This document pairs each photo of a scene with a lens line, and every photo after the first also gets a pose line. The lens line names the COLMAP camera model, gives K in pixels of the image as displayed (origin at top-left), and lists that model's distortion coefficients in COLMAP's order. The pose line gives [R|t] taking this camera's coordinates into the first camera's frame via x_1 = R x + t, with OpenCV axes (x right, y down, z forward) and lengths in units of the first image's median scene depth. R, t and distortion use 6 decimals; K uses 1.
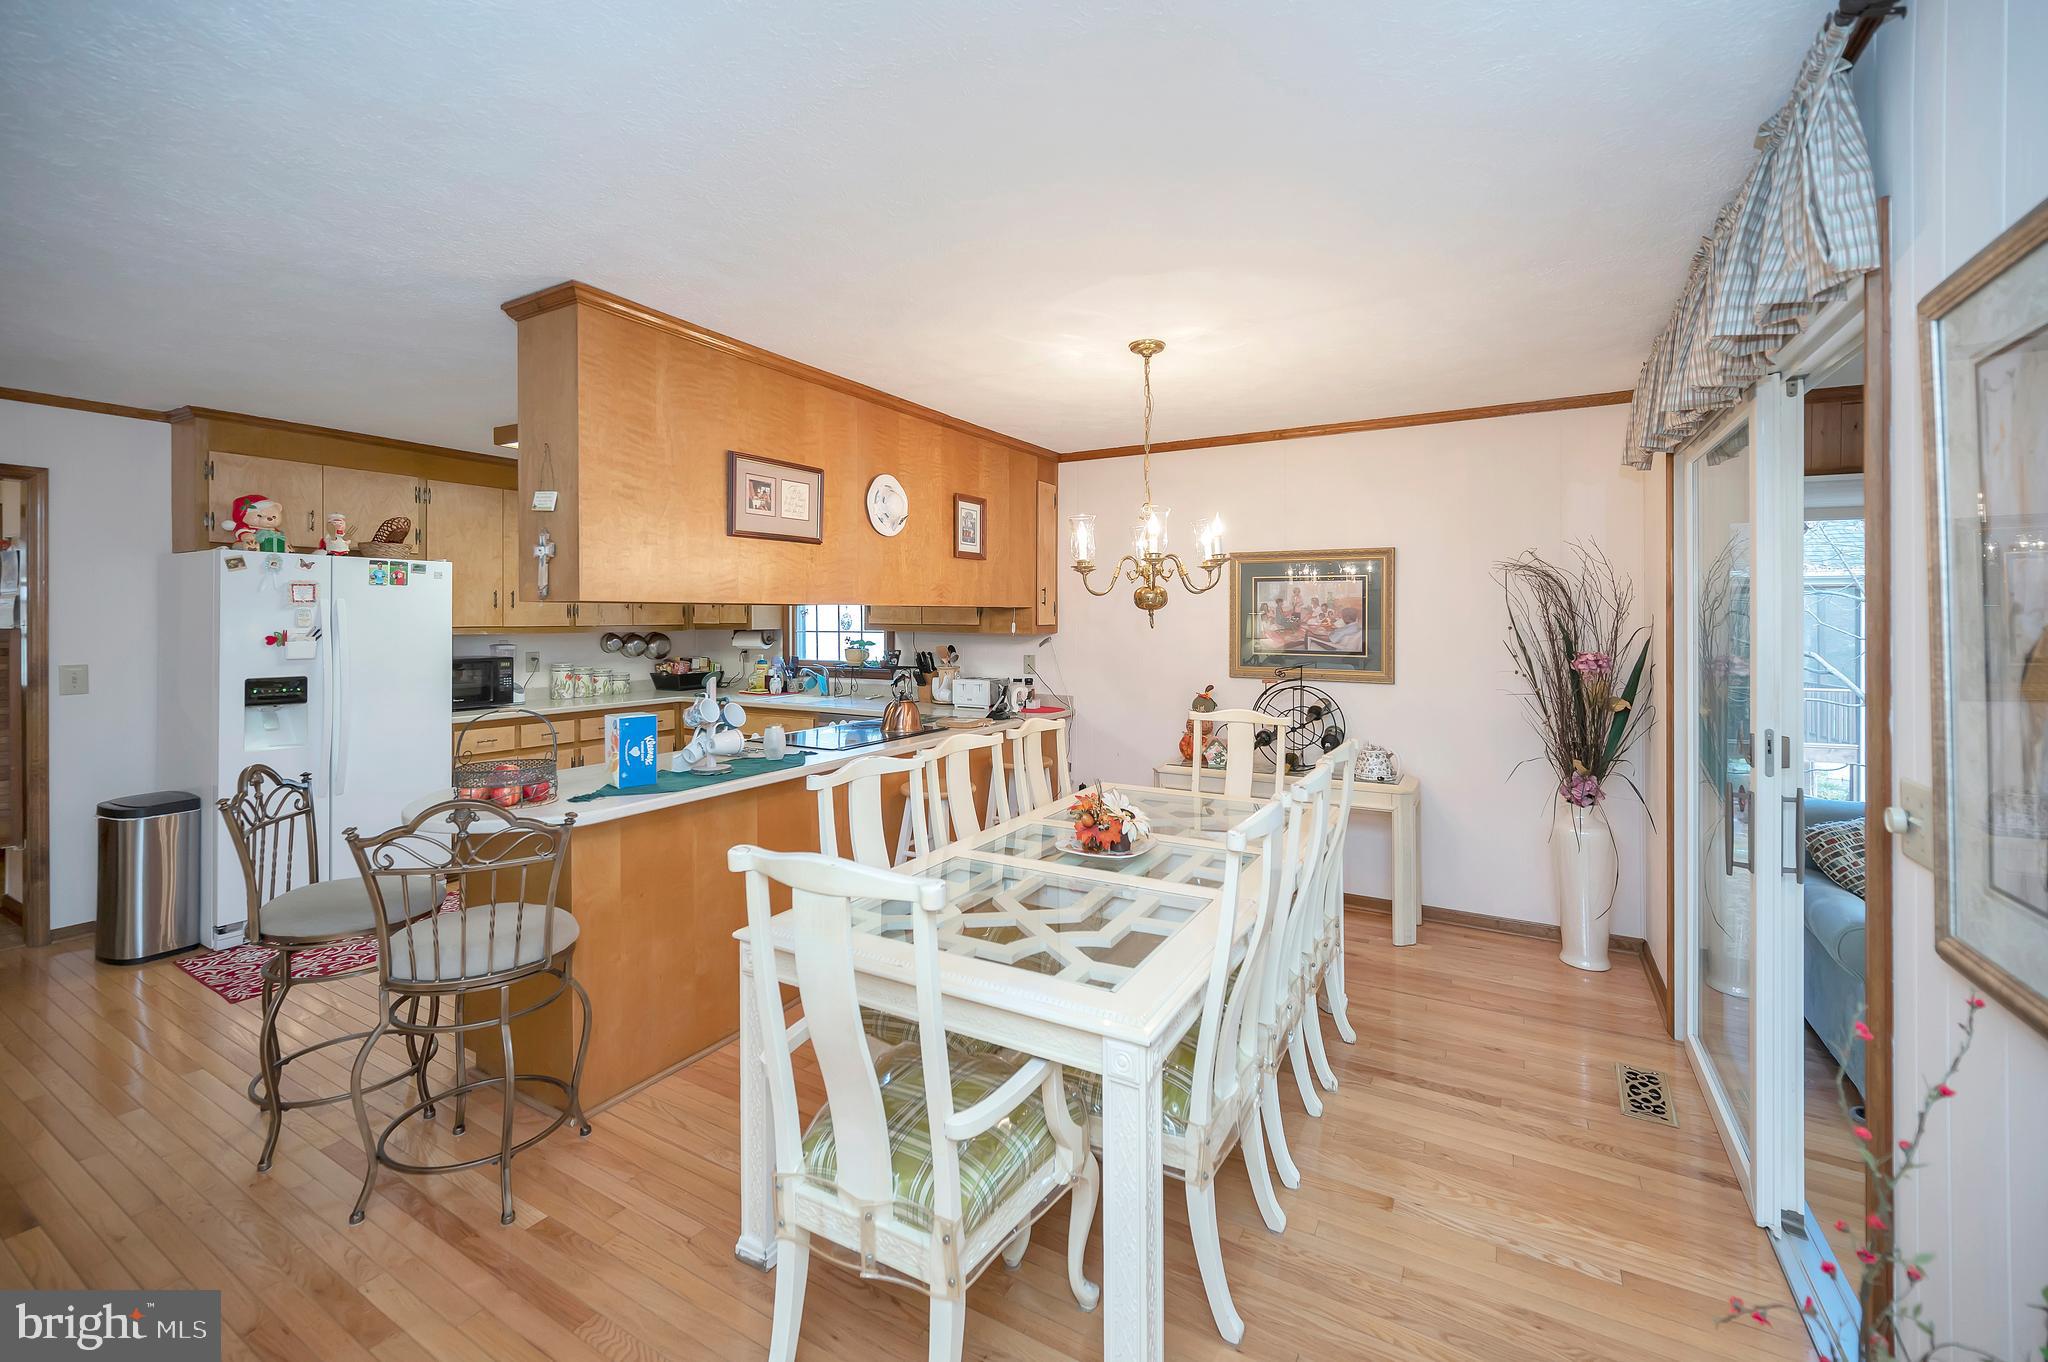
lens RADIAL K [[830.7, 0, 1048.7], [0, 830.7, 619.9], [0, 0, 1]] dist [-0.006637, 0.000842]
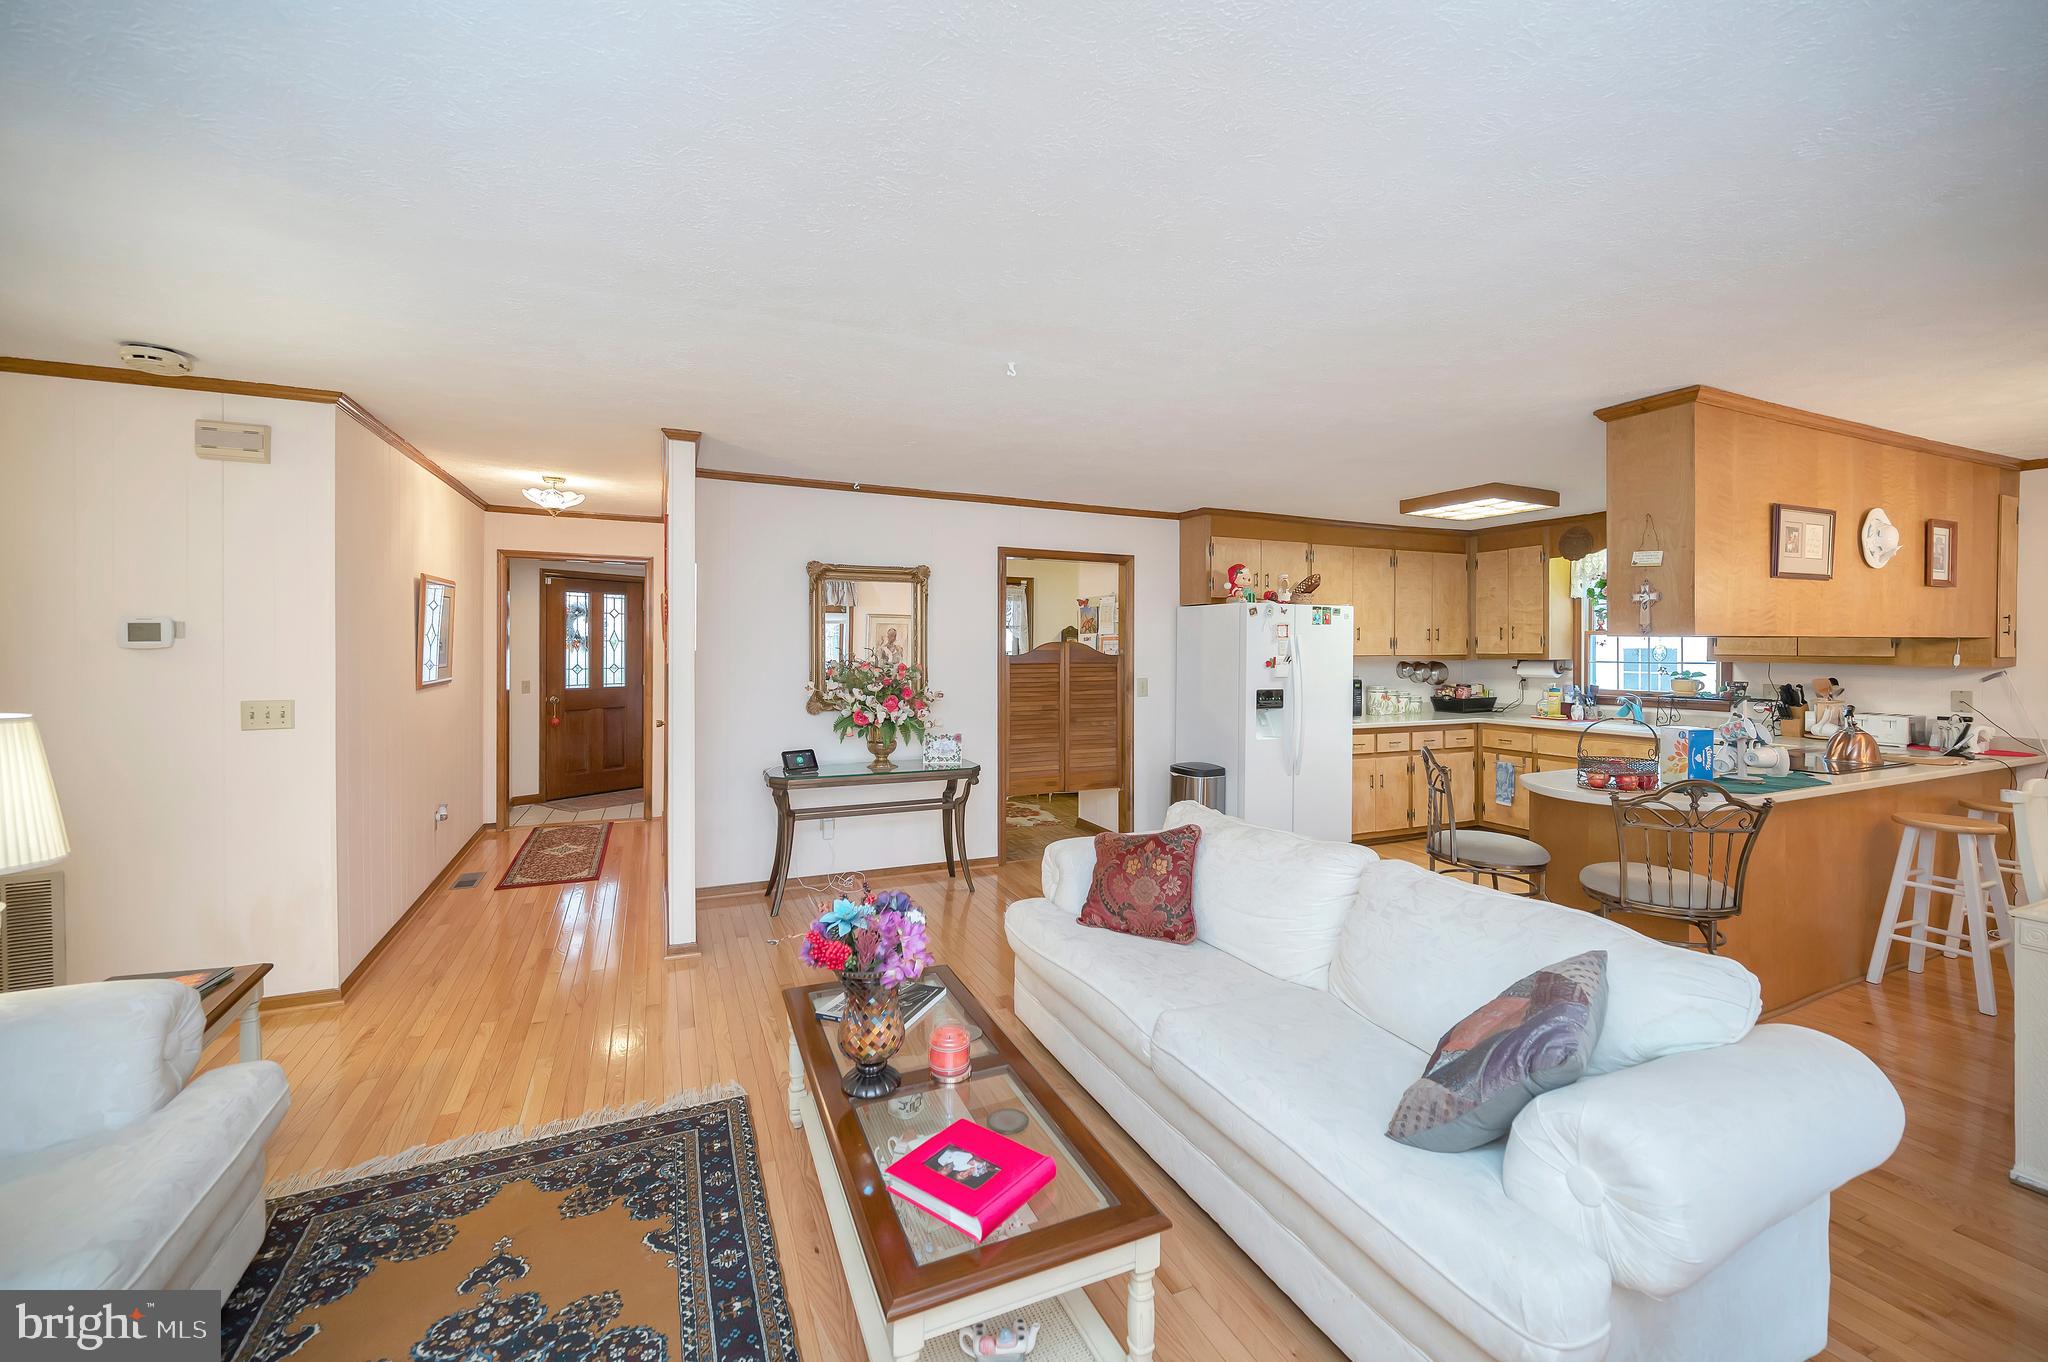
lens RADIAL K [[830.7, 0, 1024.5], [0, 830.7, 651.8], [0, 0, 1]] dist [-0.006637, 0.000842]
pose [[0.806855, 0.002700, -0.590744, -0.381970], [-0.002064, 0.999996, 0.001750, 0.001446], [0.590747, -0.000193, 0.806857, -0.378536]]
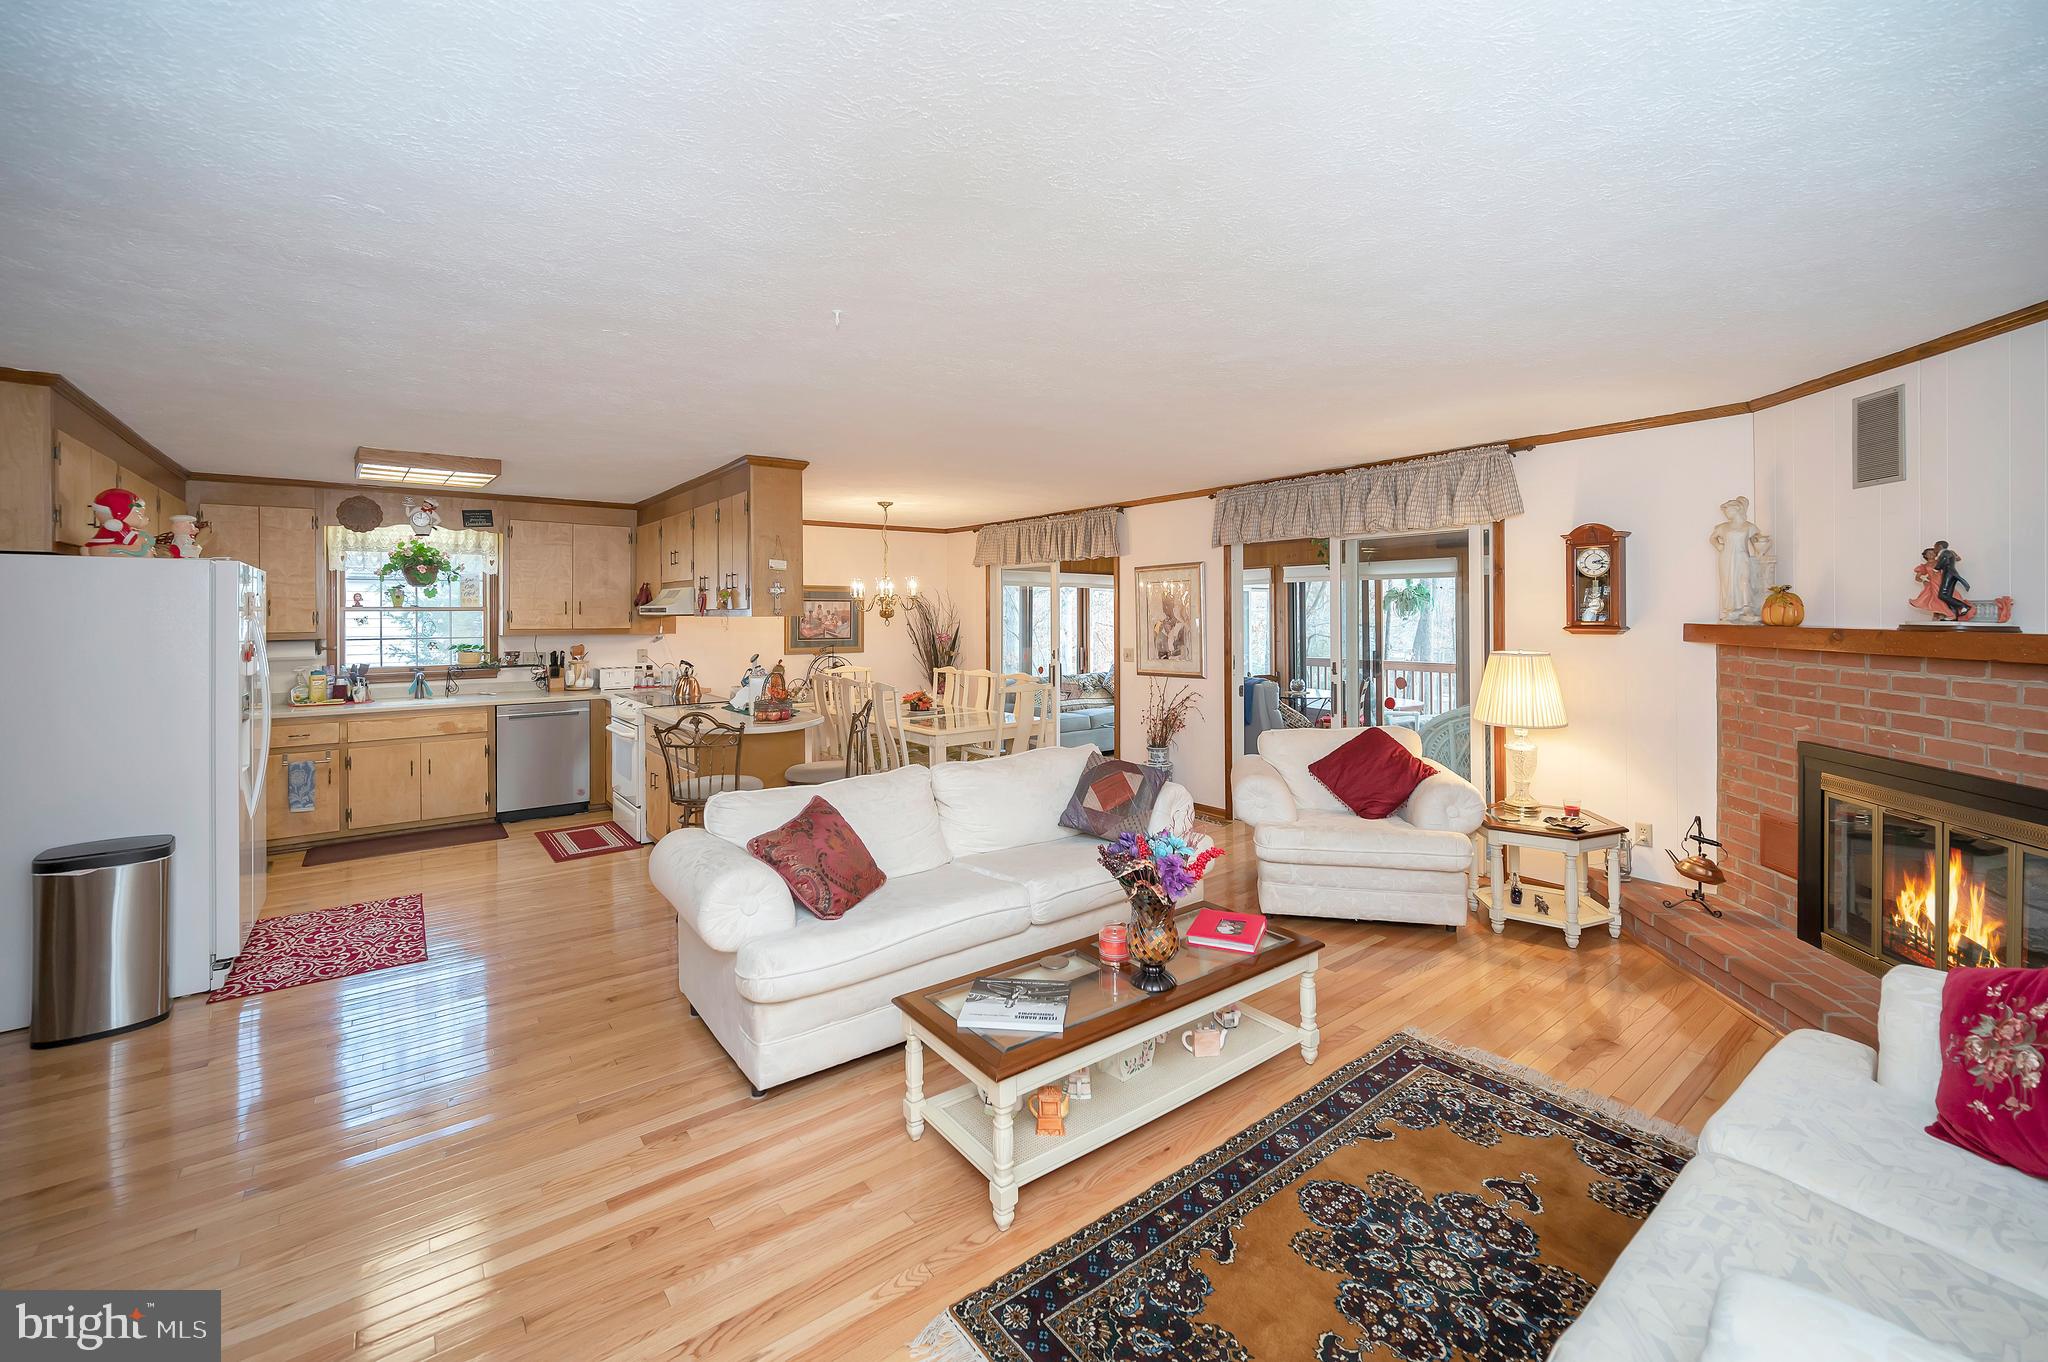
lens RADIAL K [[830.7, 0, 1047.8], [0, 830.7, 616.6], [0, 0, 1]] dist [-0.006637, 0.000842]
pose [[0.370341, -0.005997, 0.928877, -1.318580], [0.008583, 0.999959, 0.003034, -0.013687], [-0.928856, 0.006849, 0.370377, -0.196113]]
